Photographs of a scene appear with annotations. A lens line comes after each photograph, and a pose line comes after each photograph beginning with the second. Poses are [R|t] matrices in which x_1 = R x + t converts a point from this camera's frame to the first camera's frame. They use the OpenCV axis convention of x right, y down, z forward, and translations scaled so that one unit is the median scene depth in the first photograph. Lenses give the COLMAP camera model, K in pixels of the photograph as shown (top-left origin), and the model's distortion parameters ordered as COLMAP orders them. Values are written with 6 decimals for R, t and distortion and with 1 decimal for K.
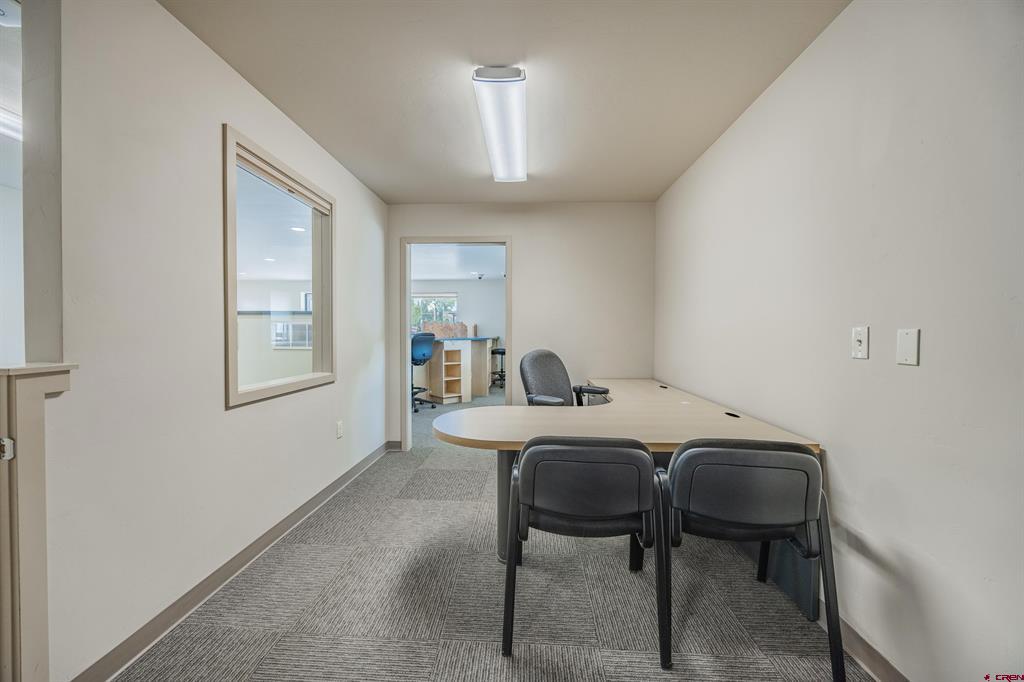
lens RADIAL K [[410.8, 0, 511.3], [0, 410.8, 336.3], [0, 0, 1]] dist [-0.001916, -0.000412]
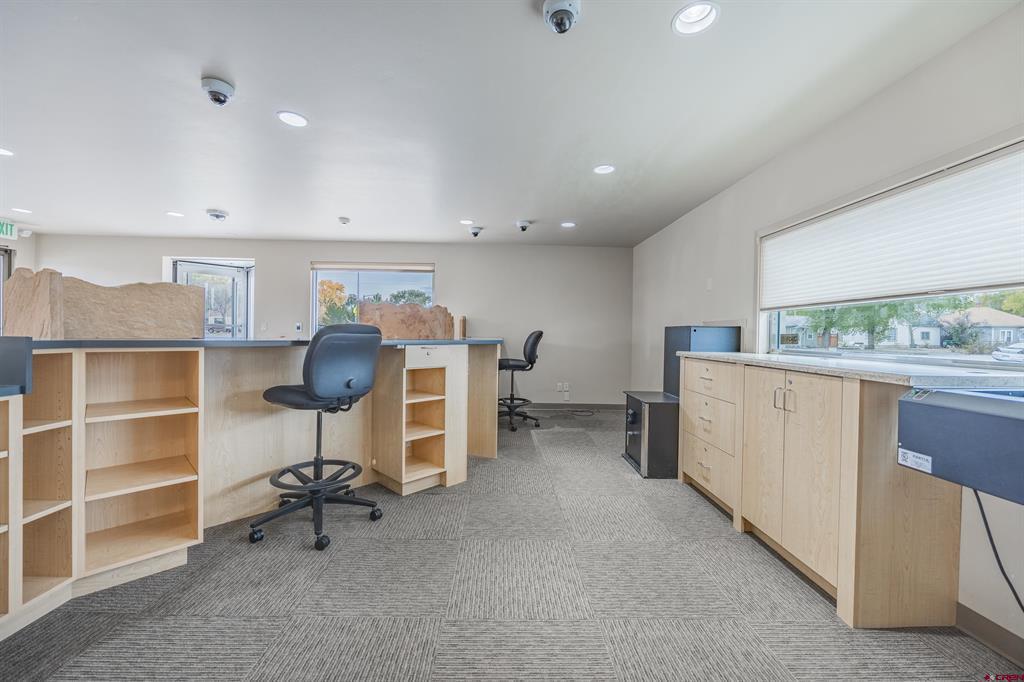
lens RADIAL K [[410.8, 0, 511.1], [0, 410.8, 342.5], [0, 0, 1]] dist [-0.001916, -0.000412]
pose [[0.997415, 0.014116, 0.070455, -0.084538], [-0.014889, 0.999834, 0.010464, 0.001375], [-0.070295, -0.011486, 0.997460, 0.560326]]
